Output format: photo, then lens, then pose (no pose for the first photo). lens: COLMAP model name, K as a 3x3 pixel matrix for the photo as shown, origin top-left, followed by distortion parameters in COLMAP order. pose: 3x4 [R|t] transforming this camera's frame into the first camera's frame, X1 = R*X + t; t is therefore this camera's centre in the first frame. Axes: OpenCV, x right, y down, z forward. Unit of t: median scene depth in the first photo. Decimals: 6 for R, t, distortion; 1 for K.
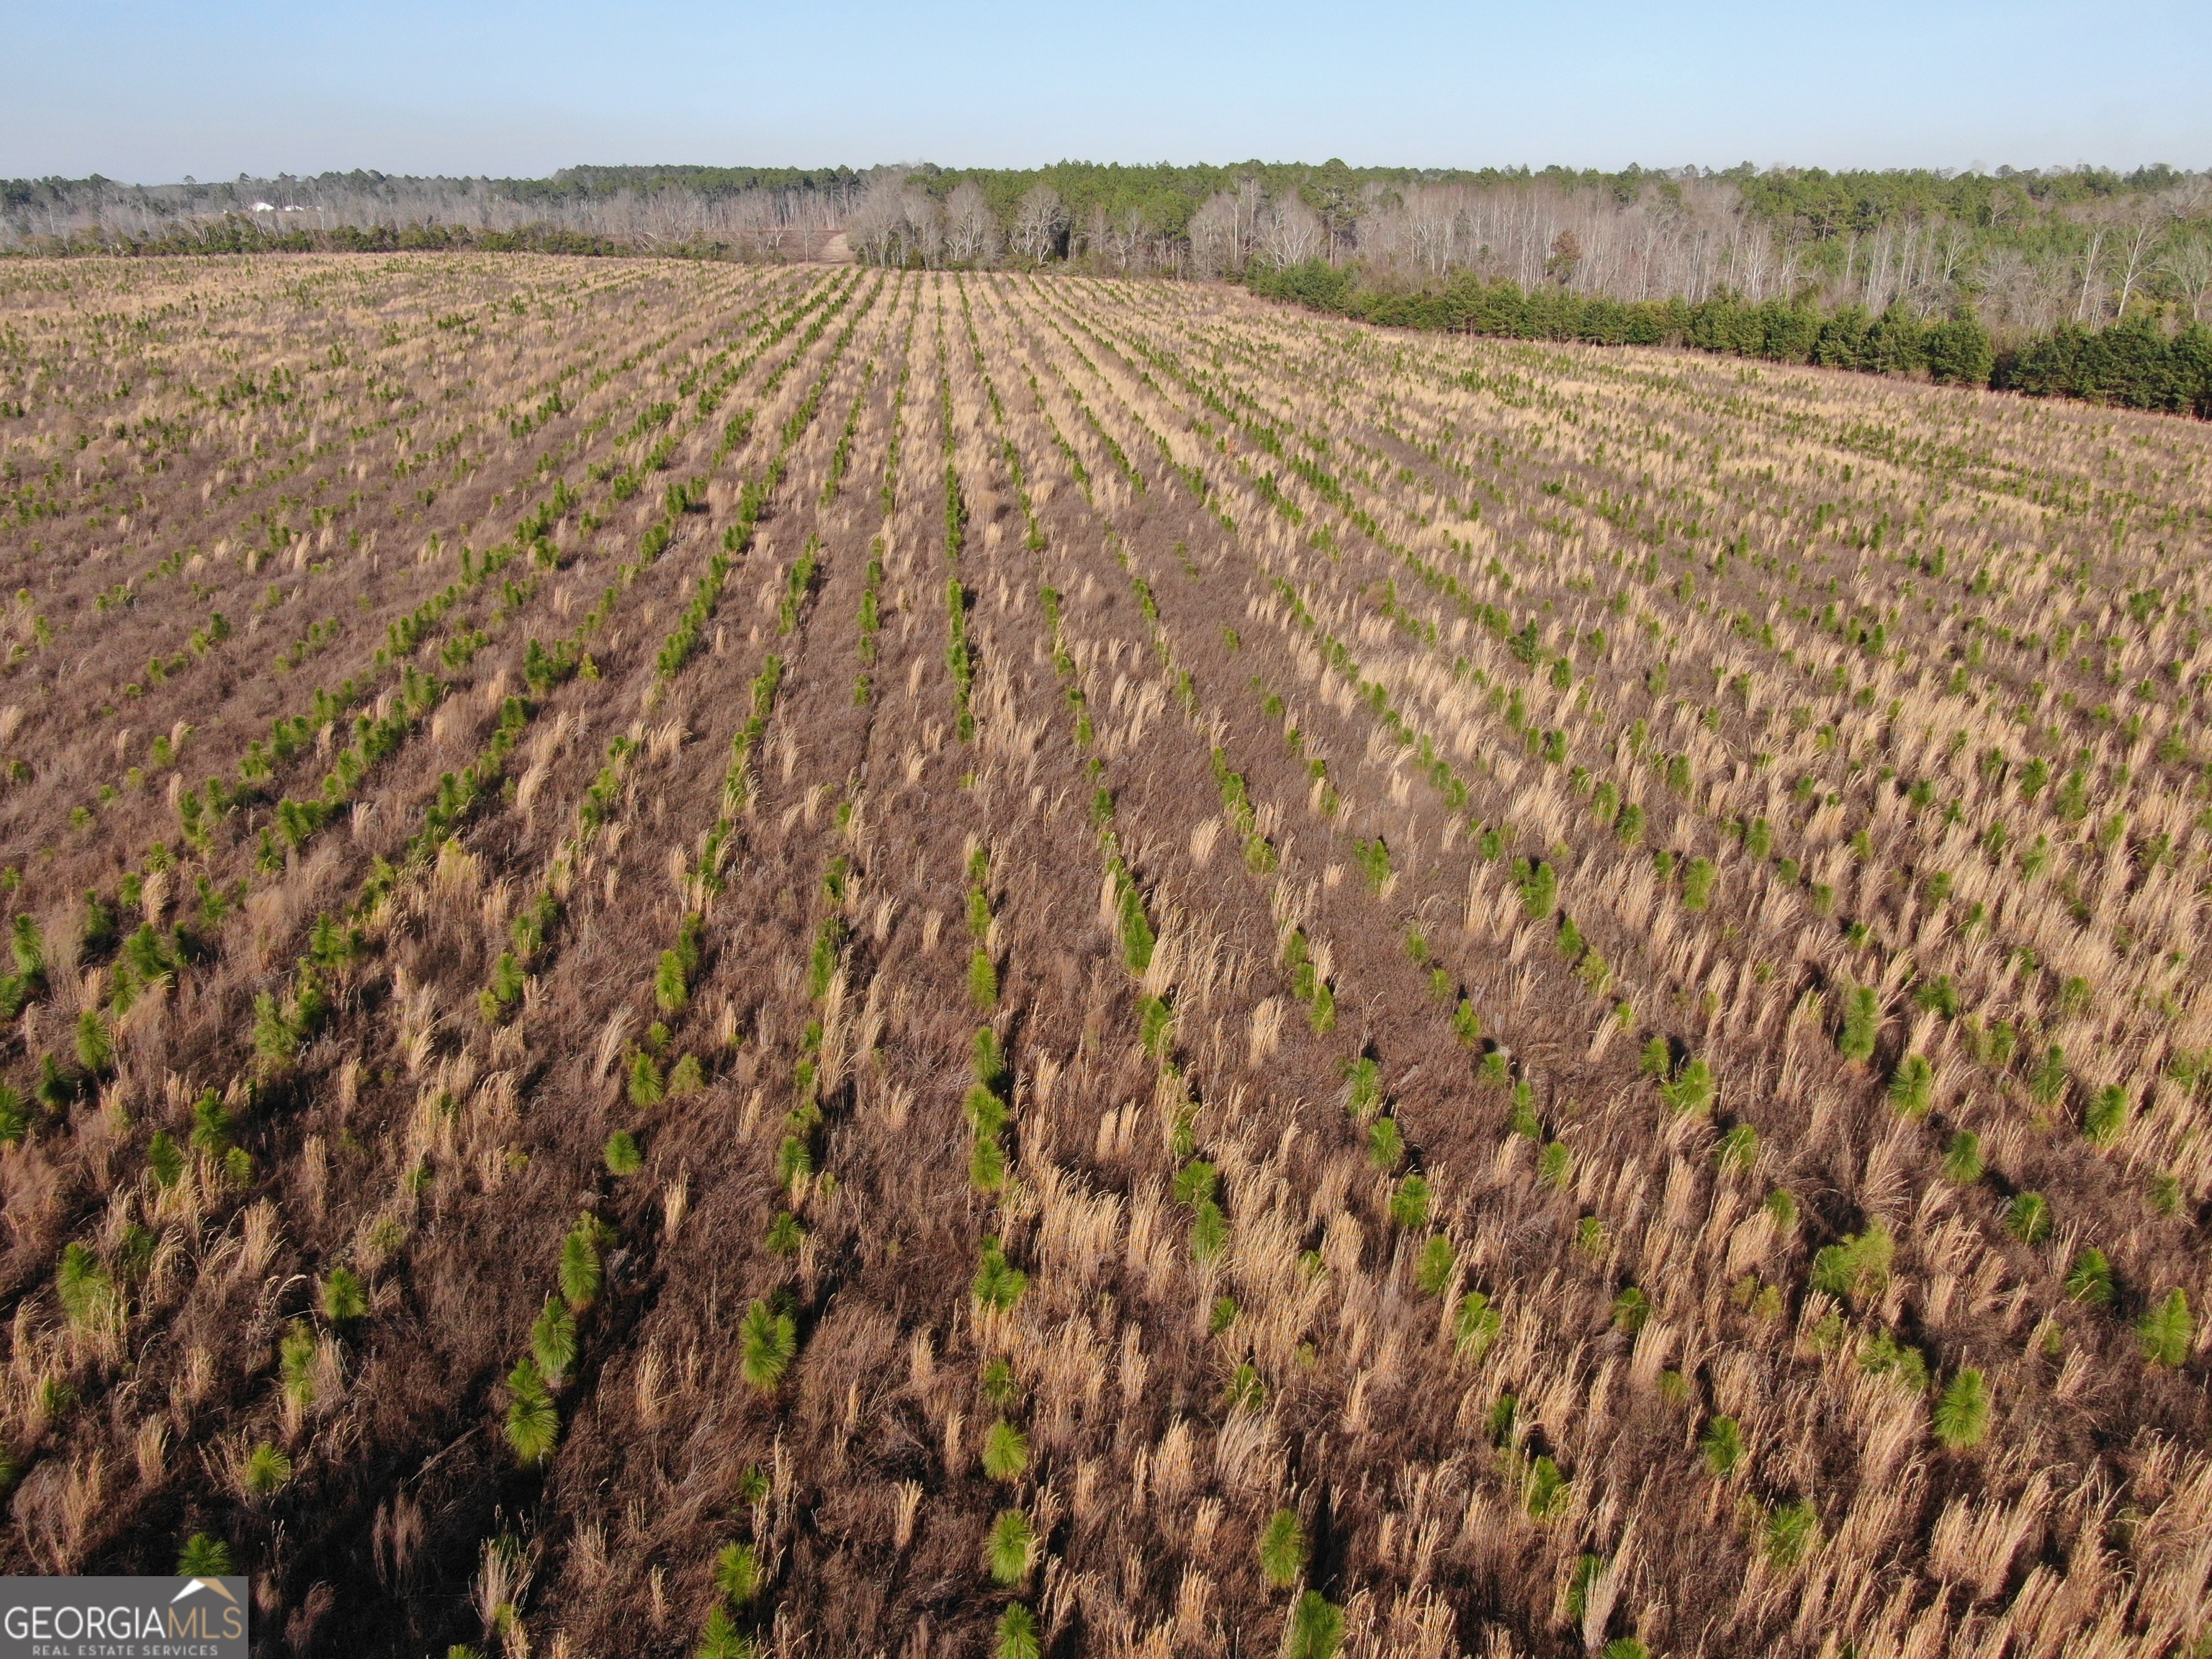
lens RADIAL K [[1610.5, 0, 1121.9], [0, 1610.5, 829.0], [0, 0, 1]] dist [-0.016734, 0.002929]
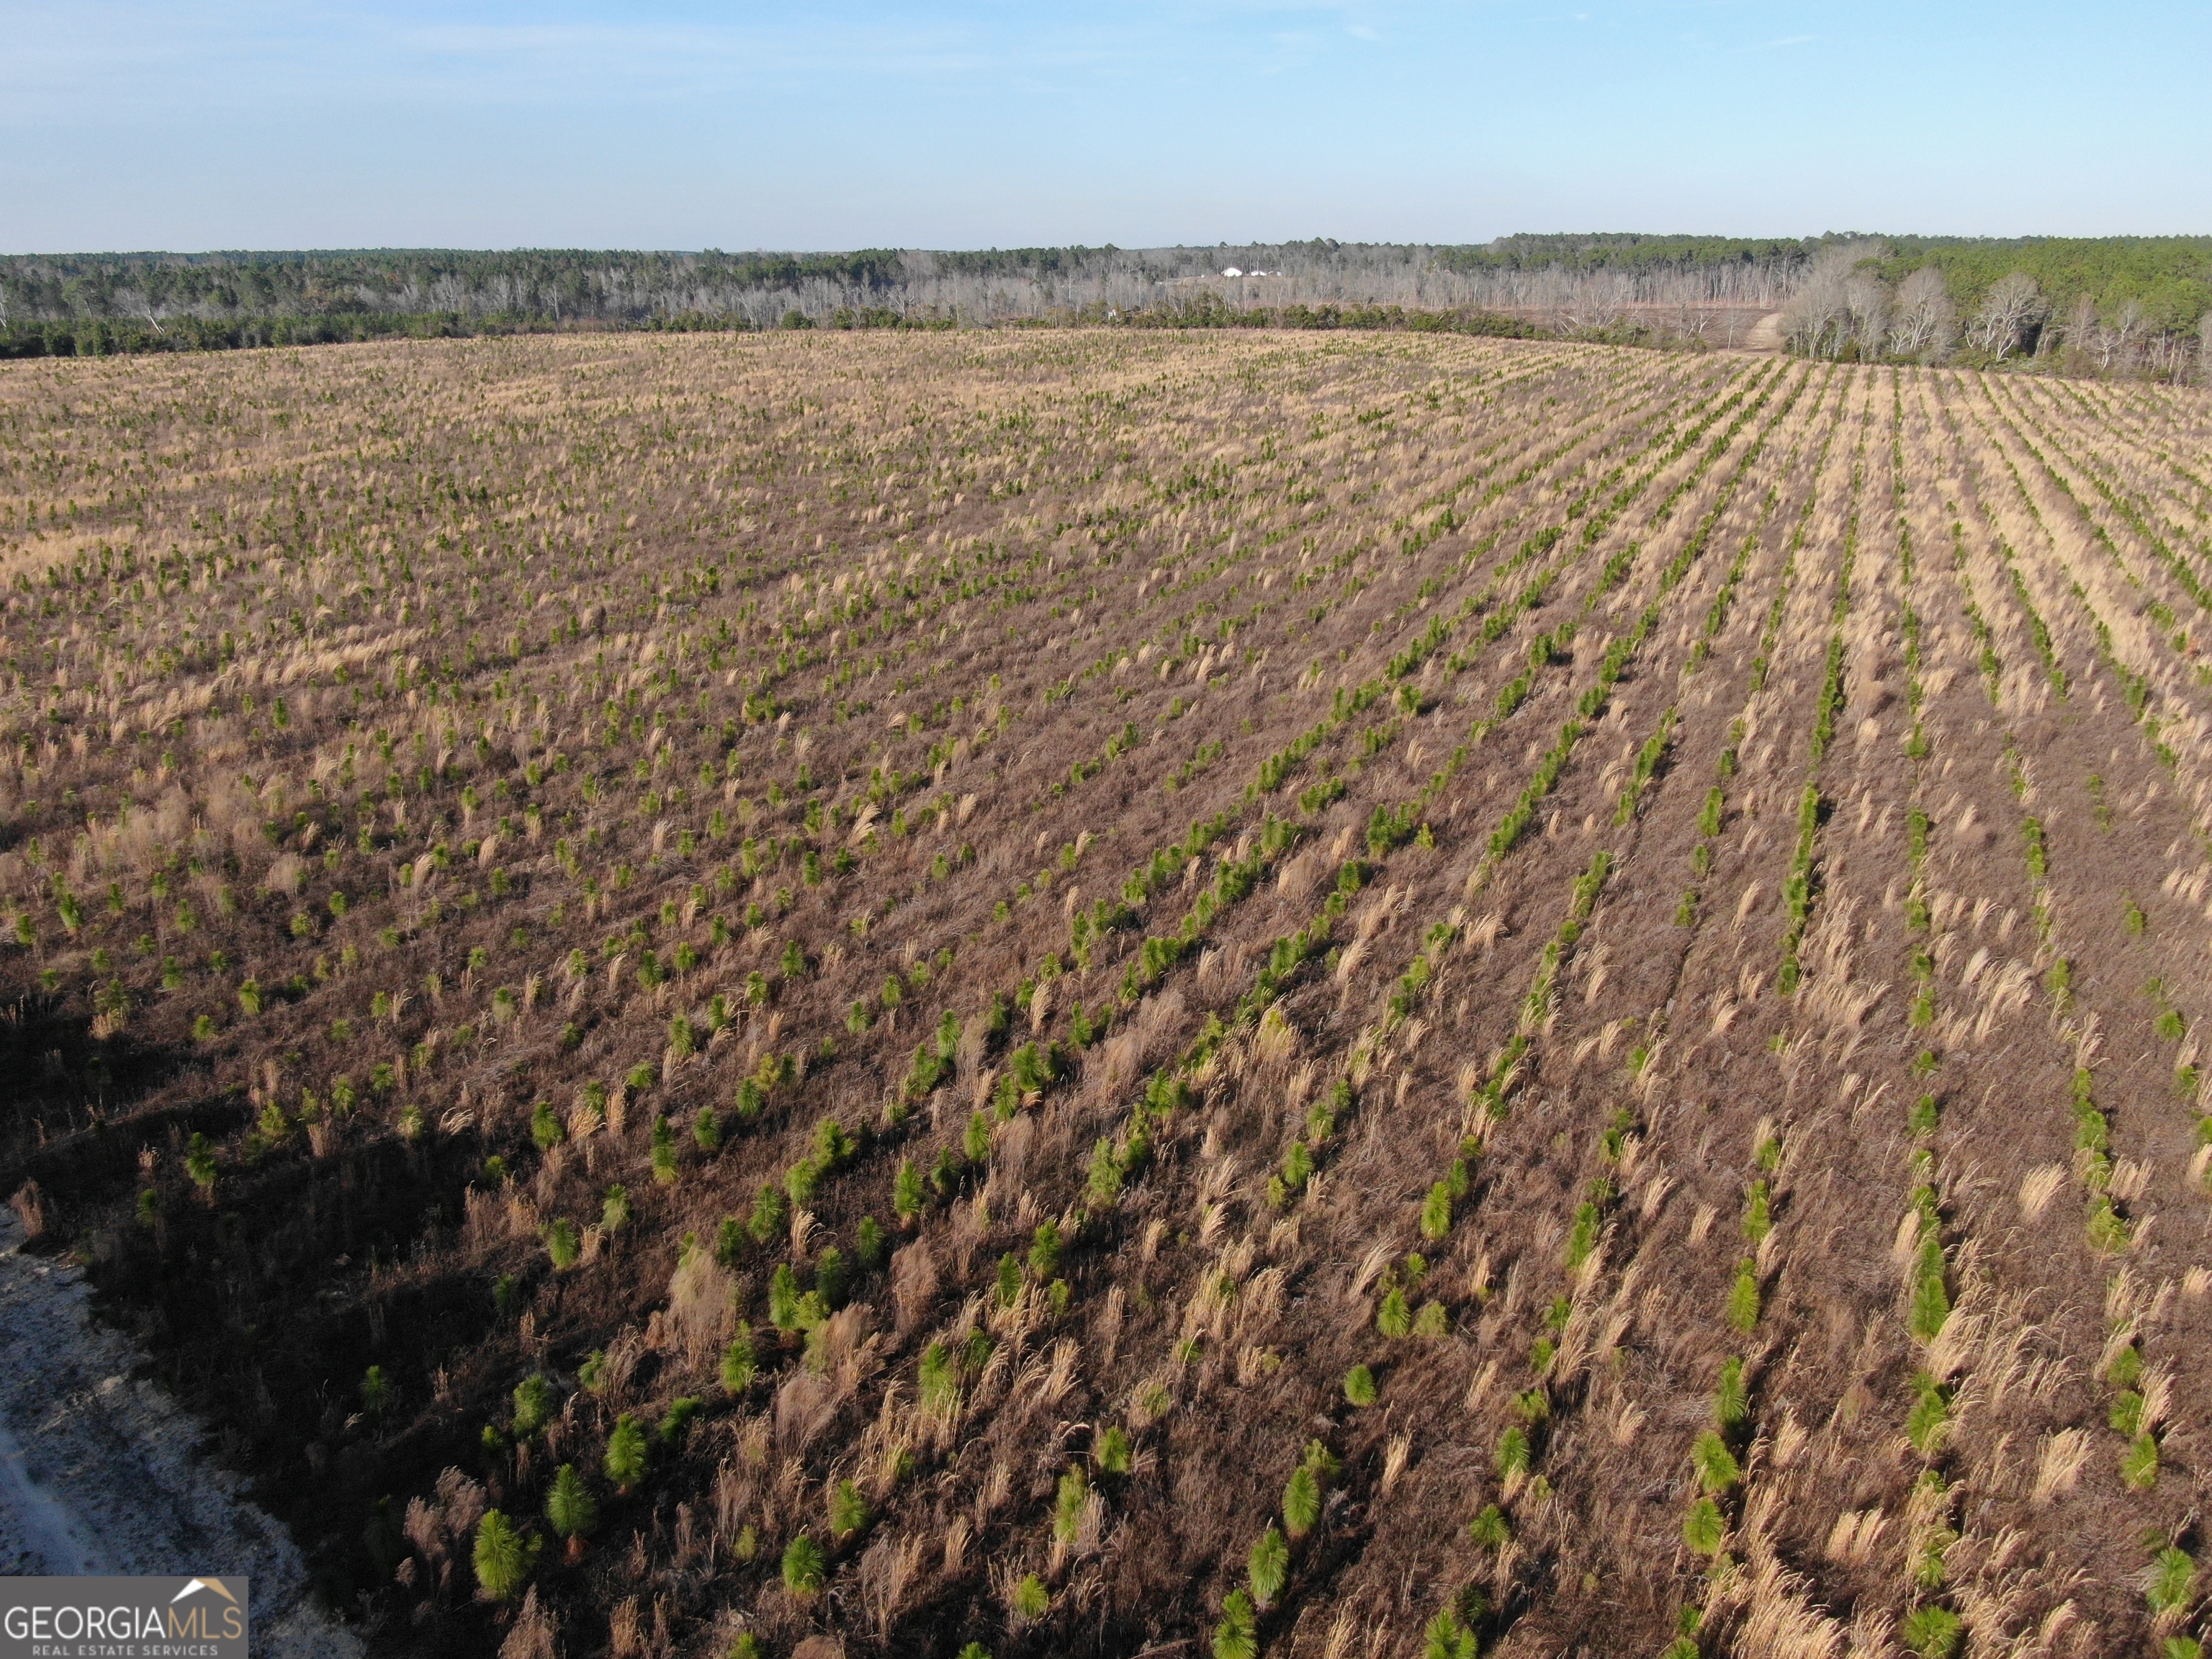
lens RADIAL K [[1610.5, 0, 1098.6], [0, 1610.5, 836.4], [0, 0, 1]] dist [-0.016734, 0.002929]
pose [[0.856194, 0.170571, -0.487686, 0.002831], [-0.186874, 0.982262, 0.015471, -0.079568], [0.481675, 0.077890, 0.872882, -0.035536]]
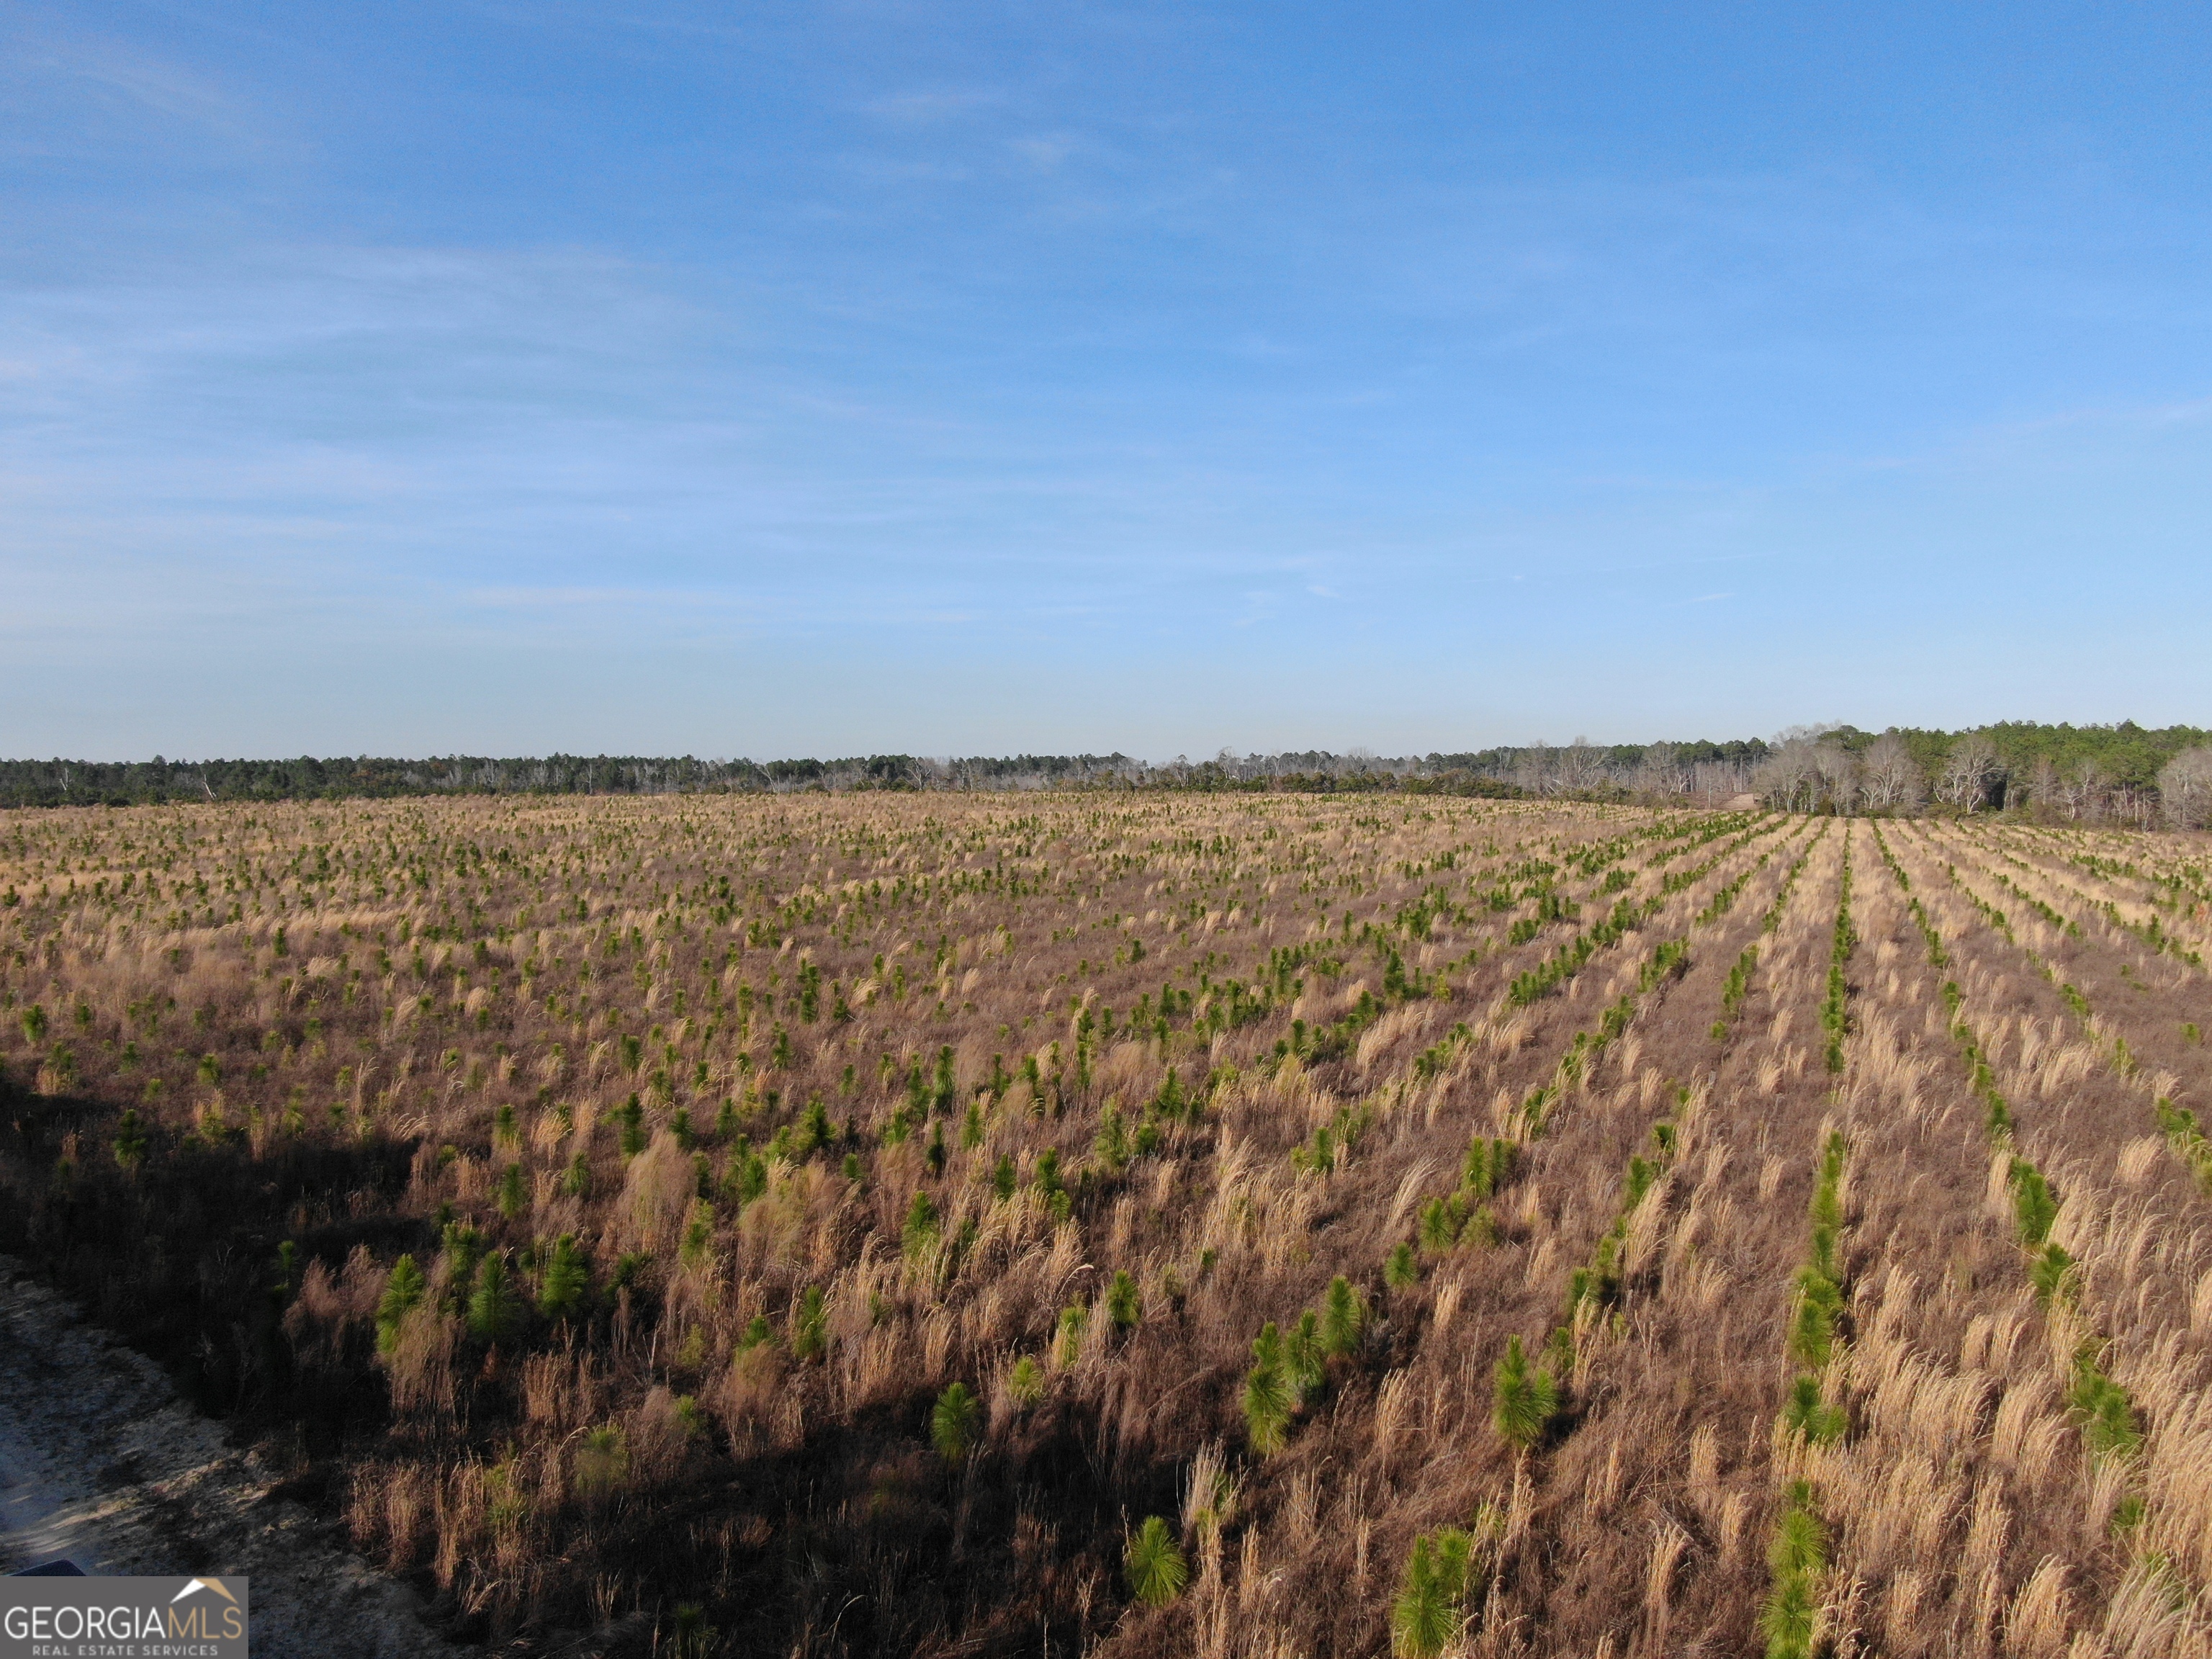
lens RADIAL K [[1610.5, 0, 1097.8], [0, 1610.5, 830.4], [0, 0, 1]] dist [-0.016734, 0.002929]
pose [[0.853782, 0.023631, -0.520093, 0.014724], [-0.195218, 0.940614, -0.277731, 0.139330], [0.482644, 0.338653, 0.807693, 0.026058]]
